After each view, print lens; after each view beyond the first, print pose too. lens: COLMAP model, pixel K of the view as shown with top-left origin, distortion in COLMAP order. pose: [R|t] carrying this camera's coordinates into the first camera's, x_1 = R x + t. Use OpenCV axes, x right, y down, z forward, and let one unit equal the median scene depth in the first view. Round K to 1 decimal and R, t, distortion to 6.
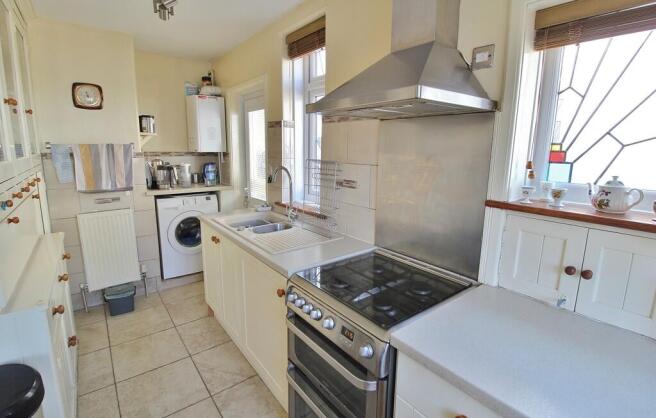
lens RADIAL K [[311.4, 0, 324.1], [0, 311.4, 202.2], [0, 0, 1]] dist [-0.014840, -0.001708]
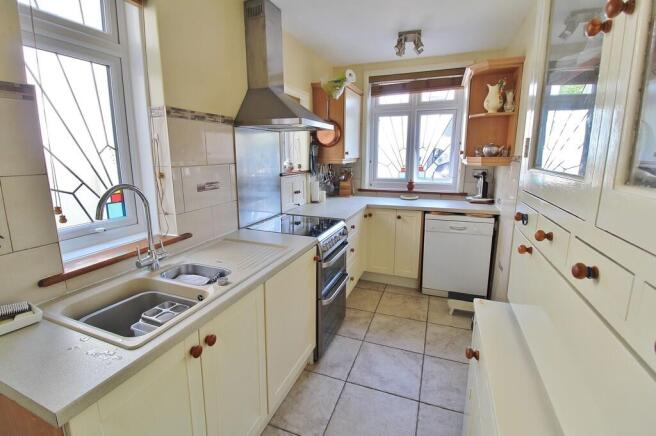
lens RADIAL K [[303.7, 0, 322.4], [0, 303.7, 212.4], [0, 0, 1]] dist [-0.015077, -0.004169]
pose [[-0.519318, -0.176281, 0.836202, -0.861458], [0.144538, 0.946278, 0.289251, -0.192620], [-0.842269, 0.271077, -0.465940, 1.096617]]
